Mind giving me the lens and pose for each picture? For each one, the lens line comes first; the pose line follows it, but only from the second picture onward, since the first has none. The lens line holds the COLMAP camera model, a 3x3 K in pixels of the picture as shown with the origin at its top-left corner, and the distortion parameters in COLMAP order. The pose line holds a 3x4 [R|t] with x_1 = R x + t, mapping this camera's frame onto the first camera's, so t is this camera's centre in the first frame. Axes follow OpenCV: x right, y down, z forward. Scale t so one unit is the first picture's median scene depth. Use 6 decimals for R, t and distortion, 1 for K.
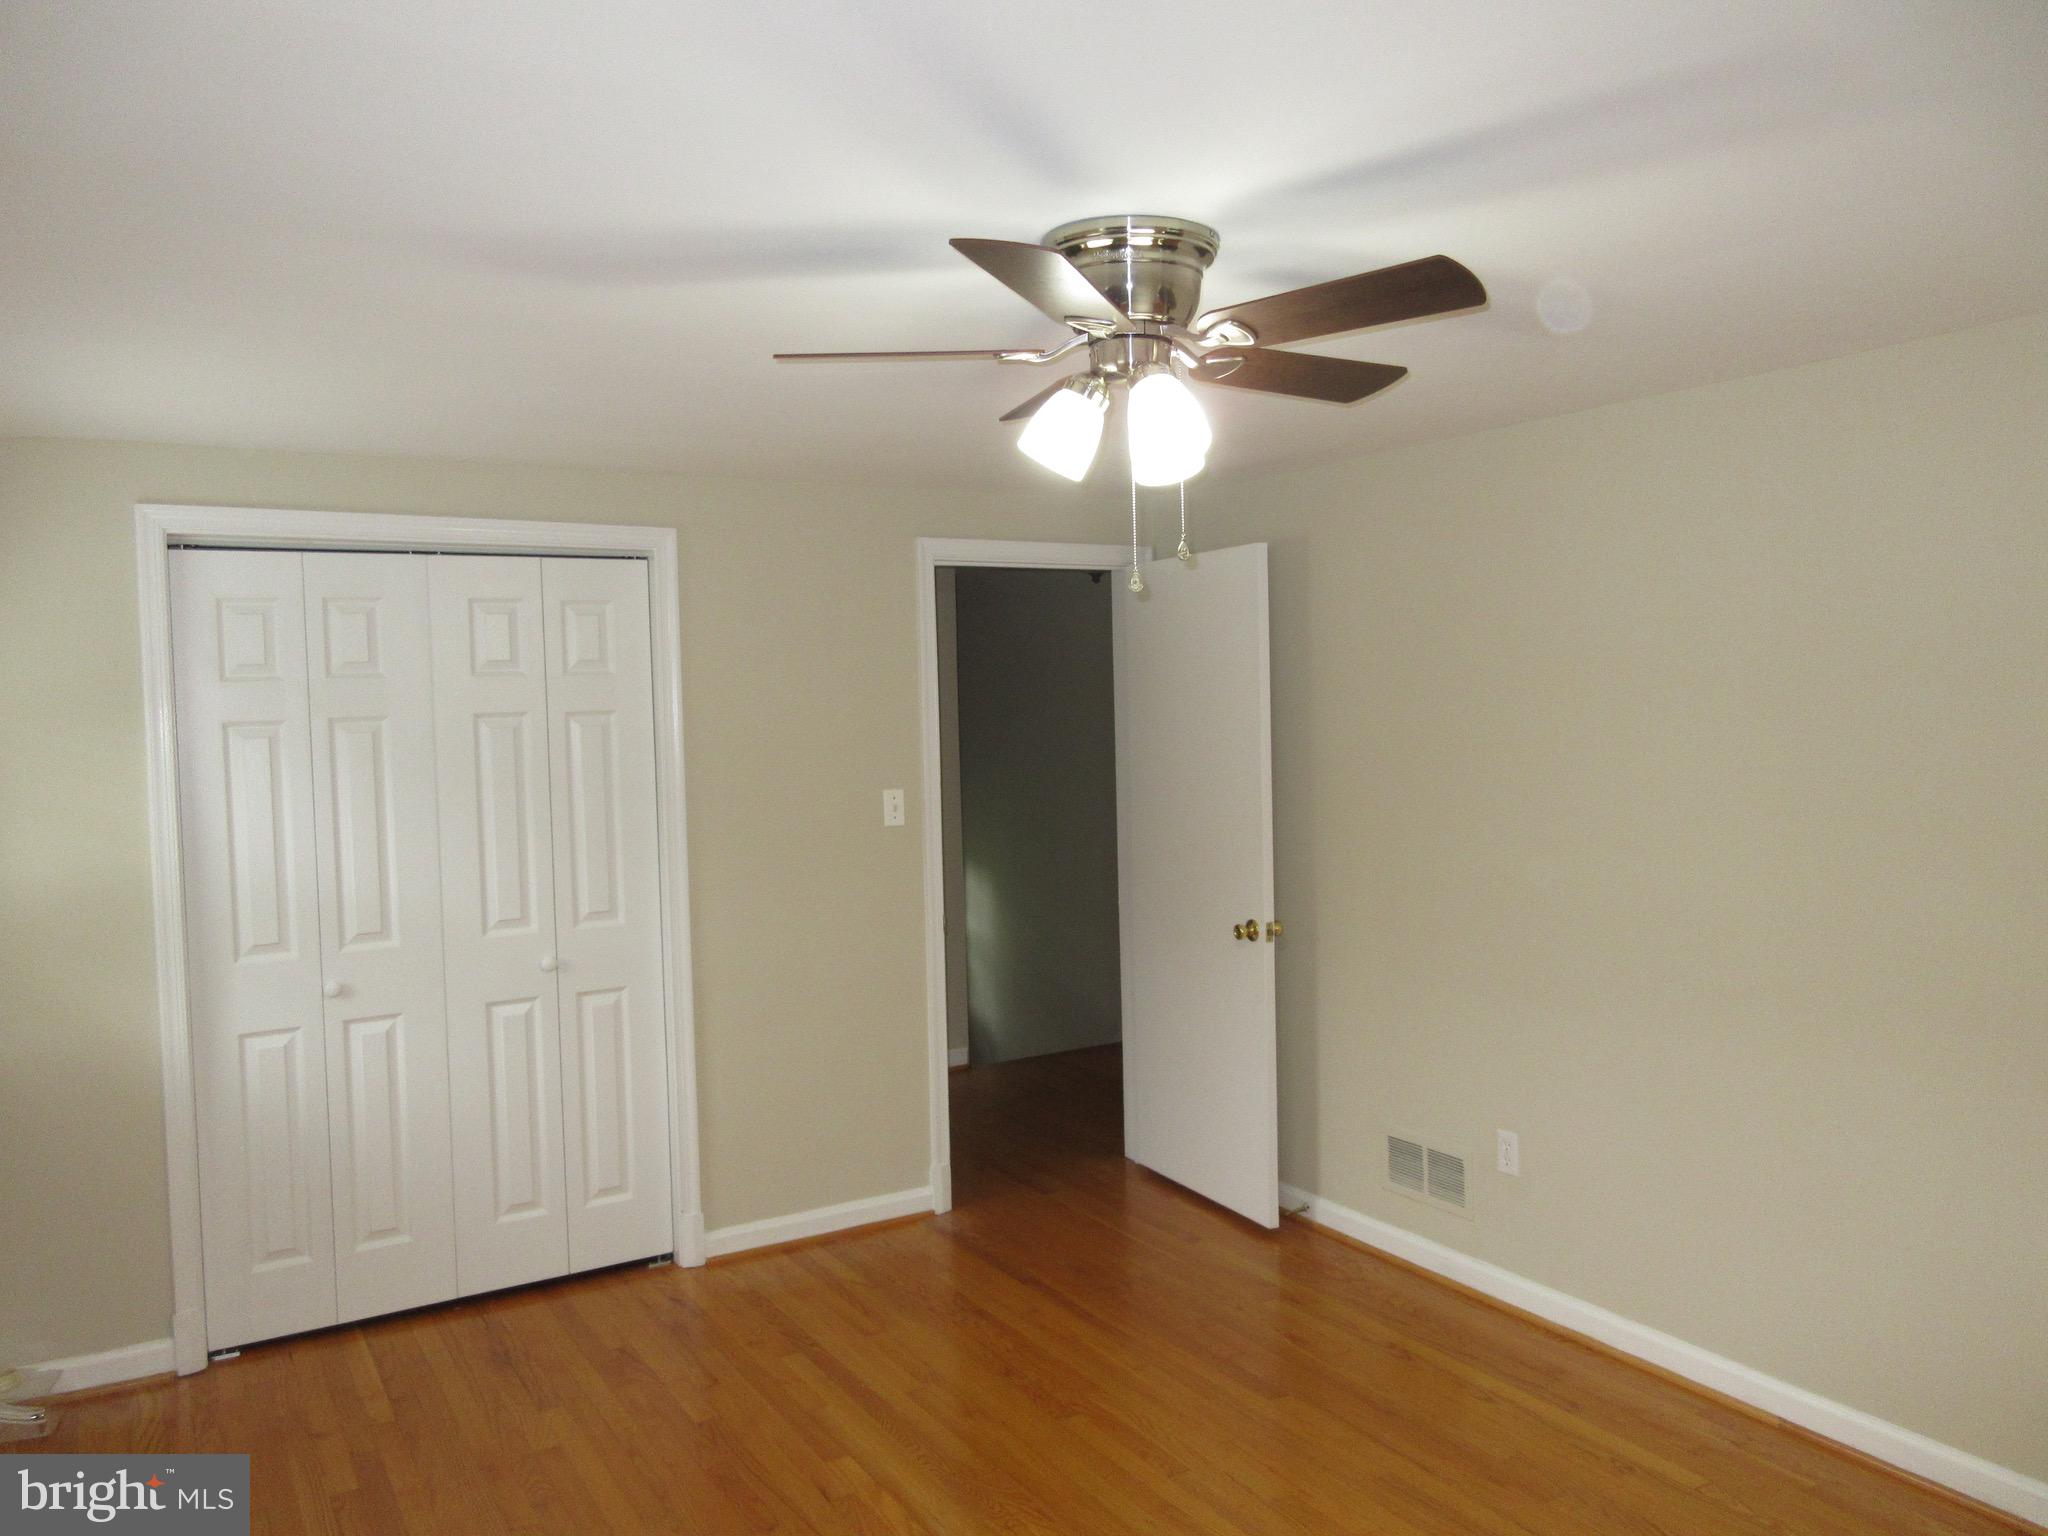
lens RADIAL K [[1507.7, 0, 1024.0], [0, 1507.7, 768.0], [0, 0, 1]] dist [0.002268, 0.001994]
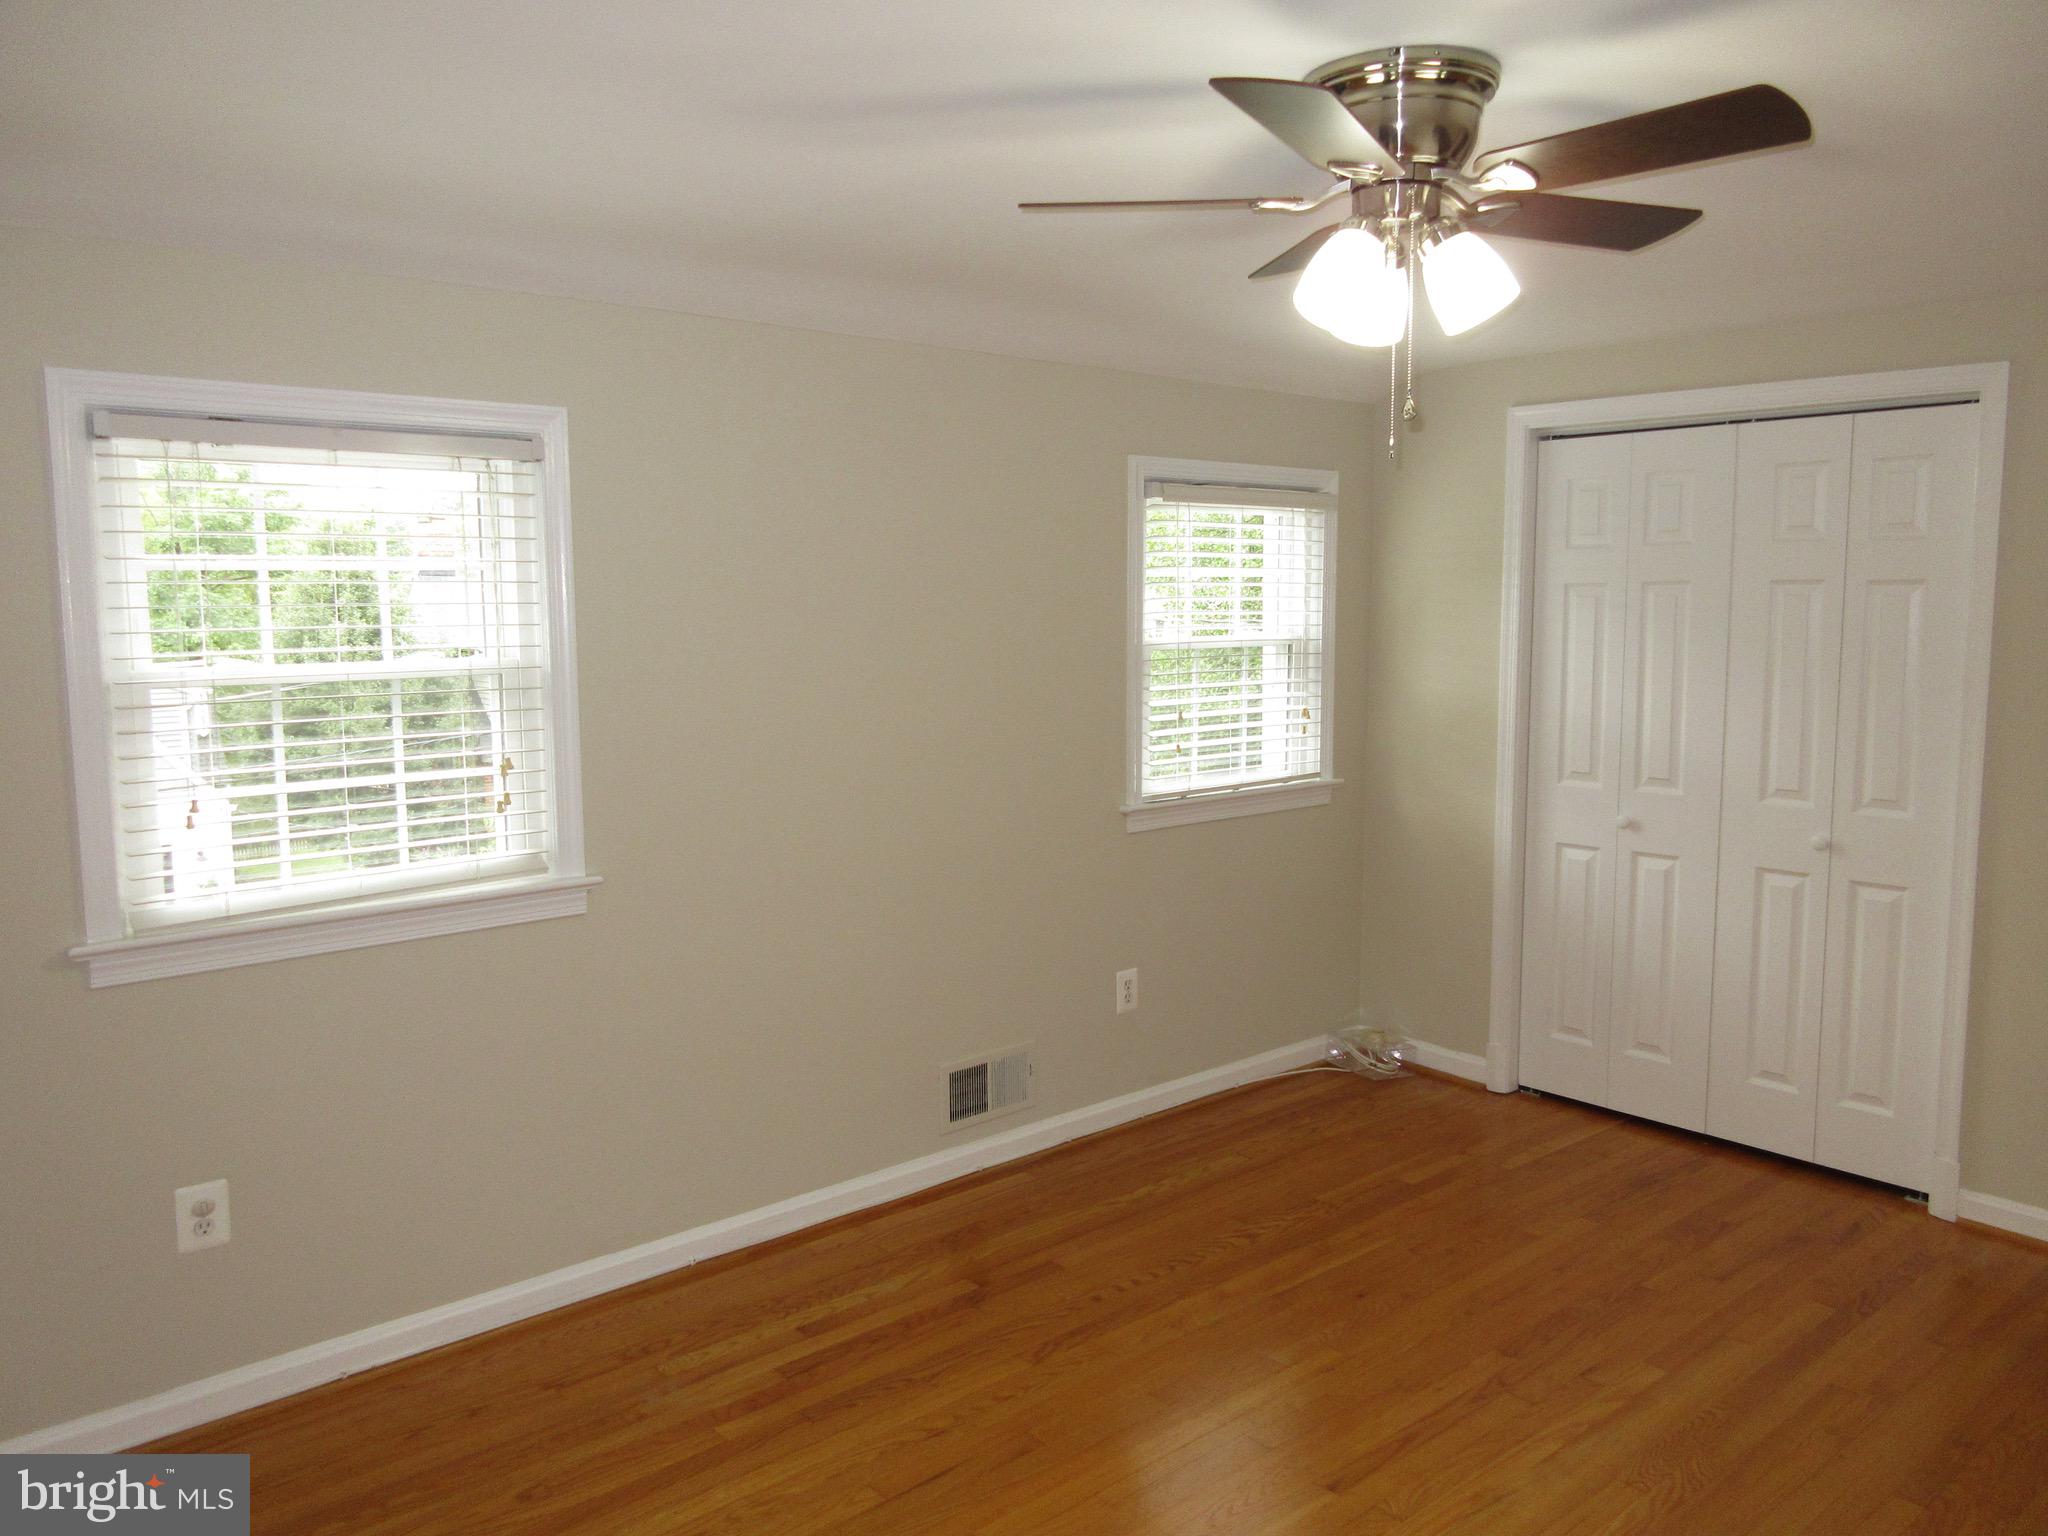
lens RADIAL K [[1542.3, 0, 1024.0], [0, 1542.3, 768.0], [0, 0, 1]] dist [0.011132, 0.005826]
pose [[0.177746, 0.140542, -0.973989, 0.601893], [-0.042311, 0.989925, 0.135120, -0.032317], [0.983166, 0.017194, 0.181902, 0.348372]]
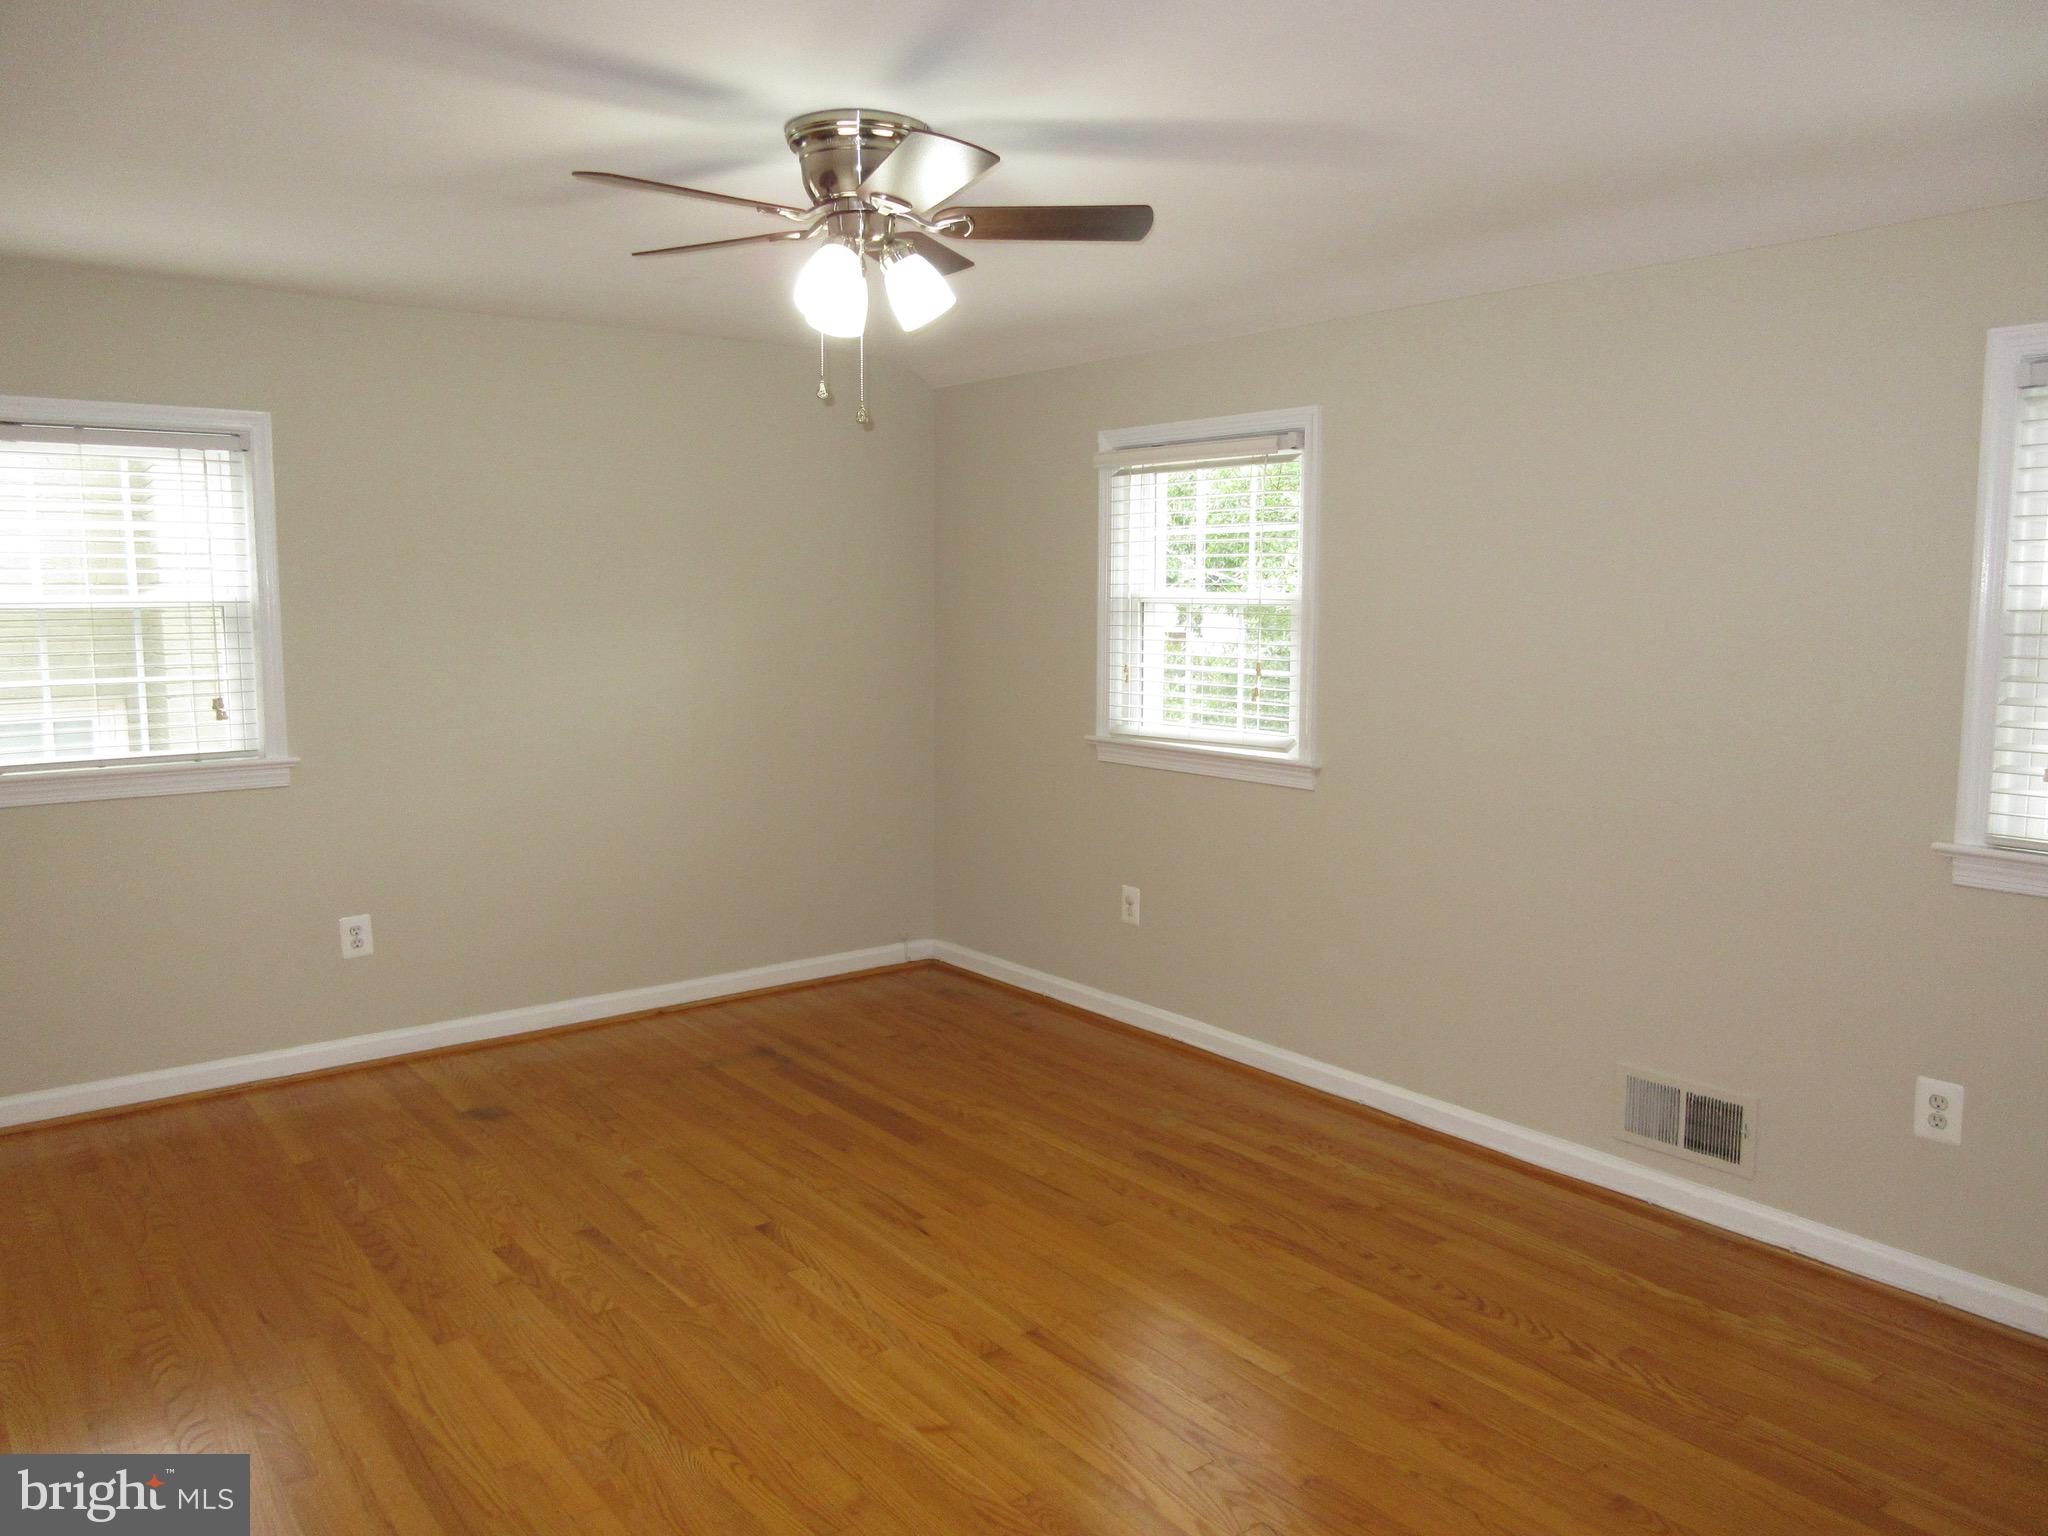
lens RADIAL K [[1542.3, 0, 1024.0], [0, 1542.3, 768.0], [0, 0, 1]] dist [0.011132, 0.005826]
pose [[-0.993433, 0.038686, -0.107681, 0.054227], [0.020670, 0.986302, 0.163652, -0.030827], [0.112537, 0.160351, -0.980624, 1.363006]]
